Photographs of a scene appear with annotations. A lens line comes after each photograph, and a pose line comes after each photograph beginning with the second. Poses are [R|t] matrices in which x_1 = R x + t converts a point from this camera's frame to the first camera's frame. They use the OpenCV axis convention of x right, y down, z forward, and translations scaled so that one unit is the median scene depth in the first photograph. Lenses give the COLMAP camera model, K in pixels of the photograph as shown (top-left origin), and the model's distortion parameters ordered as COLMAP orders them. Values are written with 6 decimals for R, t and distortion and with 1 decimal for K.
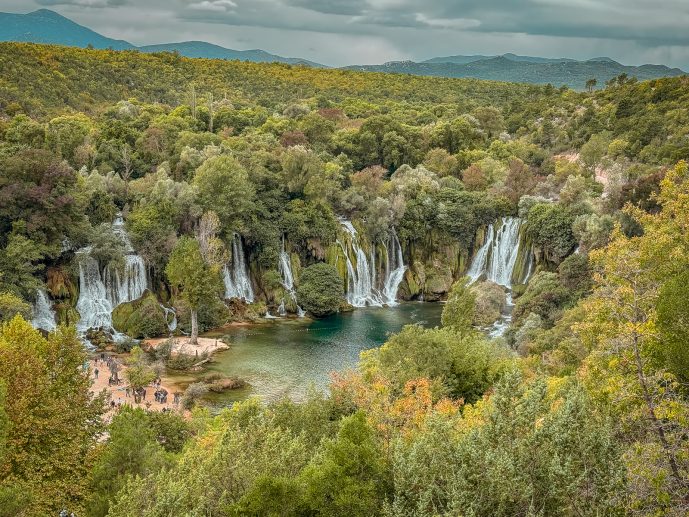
lens RADIAL K [[977.8, 0, 354.7], [0, 977.8, 247.1], [0, 0, 1]] dist [0.130913, -0.011005]
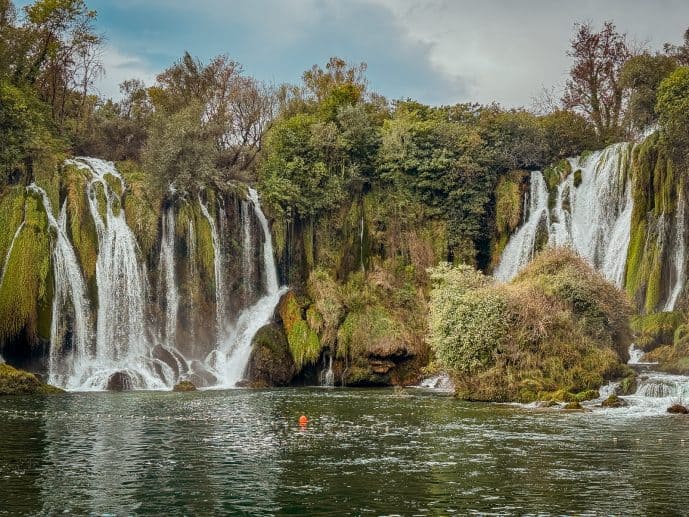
lens RADIAL K [[953.3, 0, 344.5], [0, 953.3, 258.5], [0, 0, 1]] dist [0.130262, -0.015917]
pose [[0.998077, -0.047615, -0.039700, 0.088800], [0.036681, 0.969829, -0.241010, 0.090602], [0.049977, 0.239091, 0.969710, 0.720780]]
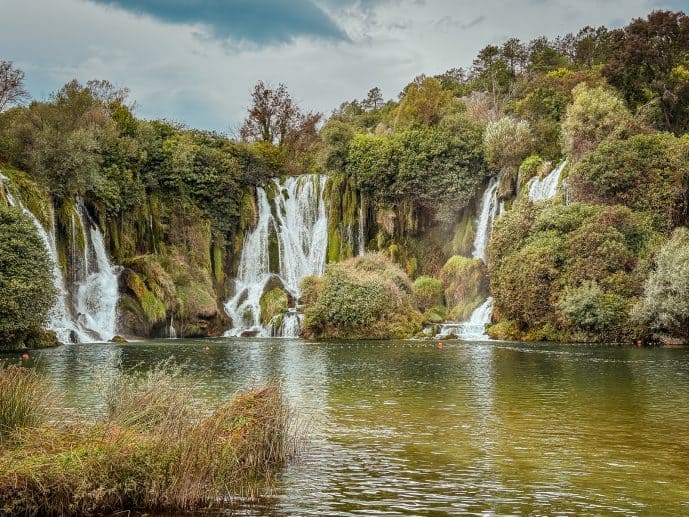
lens RADIAL K [[953.3, 0, 344.5], [0, 953.3, 258.5], [0, 0, 1]] dist [0.130262, -0.015917]
pose [[0.816325, -0.019458, 0.577265, -0.114108], [0.124093, 0.982002, -0.142382, 0.092303], [-0.564105, 0.187864, 0.804048, 0.629659]]
